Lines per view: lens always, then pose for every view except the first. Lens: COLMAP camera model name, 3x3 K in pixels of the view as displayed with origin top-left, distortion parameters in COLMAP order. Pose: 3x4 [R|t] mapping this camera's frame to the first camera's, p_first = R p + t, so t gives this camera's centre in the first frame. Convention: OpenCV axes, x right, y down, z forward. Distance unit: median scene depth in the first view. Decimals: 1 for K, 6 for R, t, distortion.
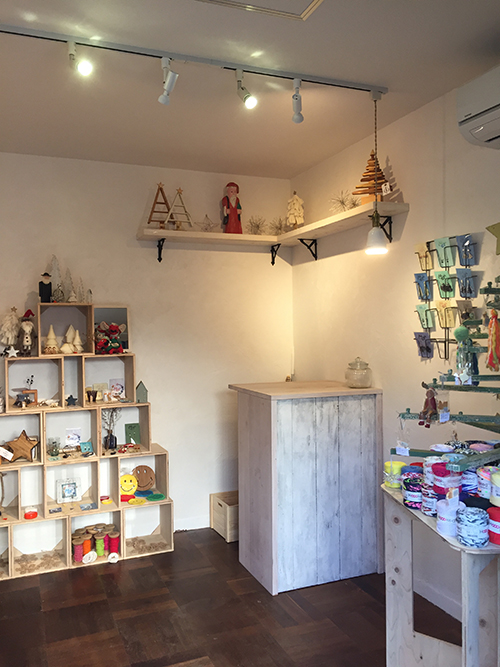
lens RADIAL K [[507.9, 0, 282.5], [0, 507.9, 333.1], [0, 0, 1]] dist [0.009230, -0.045312]
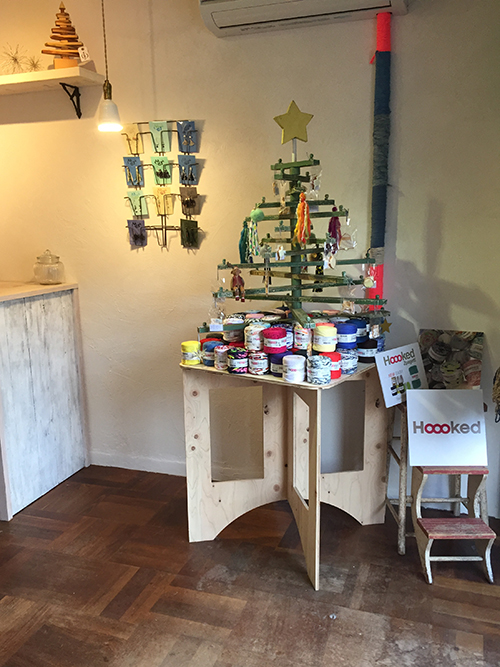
lens RADIAL K [[507.9, 0, 282.5], [0, 507.9, 333.1], [0, 0, 1]] dist [0.009230, -0.045312]
pose [[0.715093, -0.155030, 0.681622, -0.226644], [0.012640, 0.977805, 0.209134, 0.010756], [-0.698915, -0.140935, 0.701181, 0.078339]]
